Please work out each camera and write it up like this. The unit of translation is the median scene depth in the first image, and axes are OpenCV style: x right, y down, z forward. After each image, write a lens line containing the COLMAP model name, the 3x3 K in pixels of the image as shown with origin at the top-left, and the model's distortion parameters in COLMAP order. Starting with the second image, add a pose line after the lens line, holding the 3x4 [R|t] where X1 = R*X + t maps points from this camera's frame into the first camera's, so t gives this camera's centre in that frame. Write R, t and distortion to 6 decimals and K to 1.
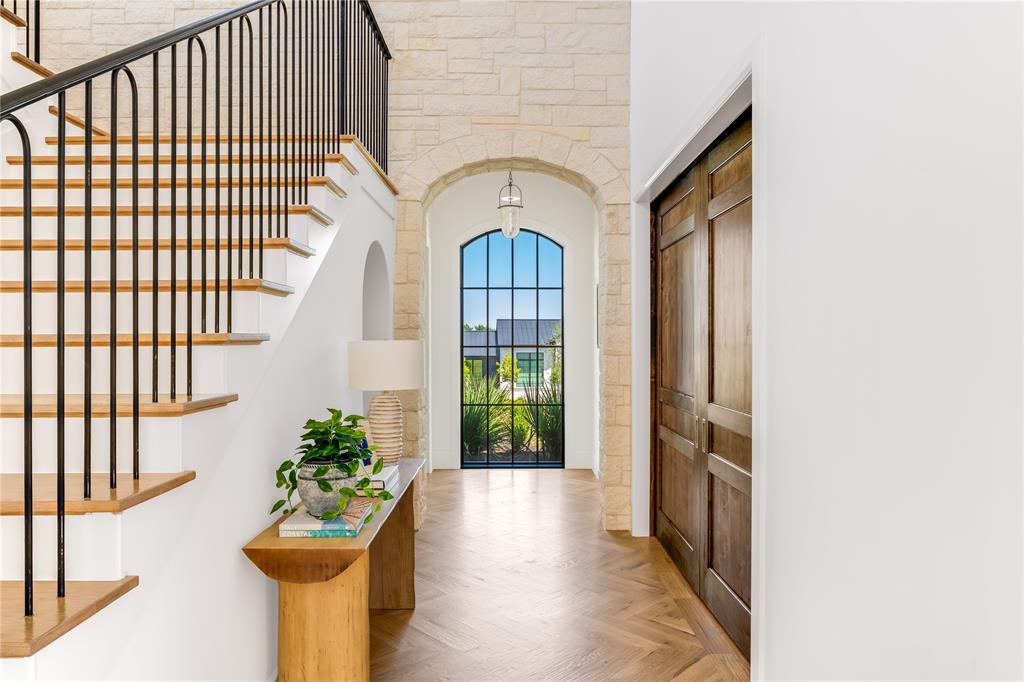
lens RADIAL K [[692.8, 0, 509.0], [0, 692.8, 340.7], [0, 0, 1]] dist [-0.008915, -0.000218]
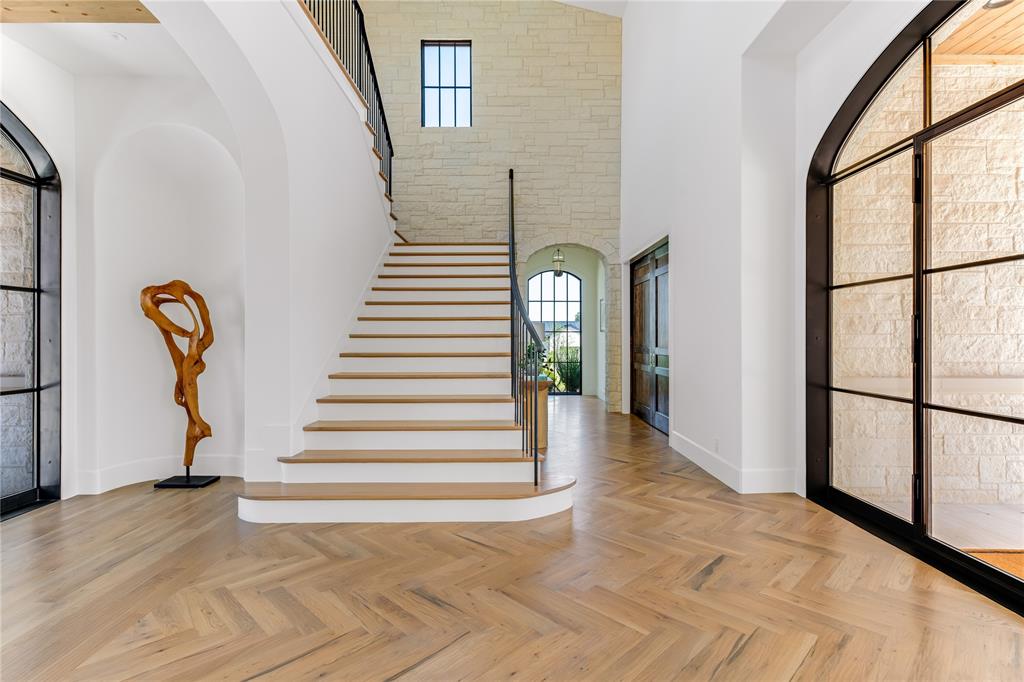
lens RADIAL K [[536.2, 0, 515.0], [0, 536.2, 337.8], [0, 0, 1]] dist [-0.000023, -0.000089]
pose [[0.999808, -0.001511, 0.019544, -0.198387], [0.001651, 0.999973, -0.007141, 0.050131], [-0.019533, 0.007172, 0.999783, -0.713298]]
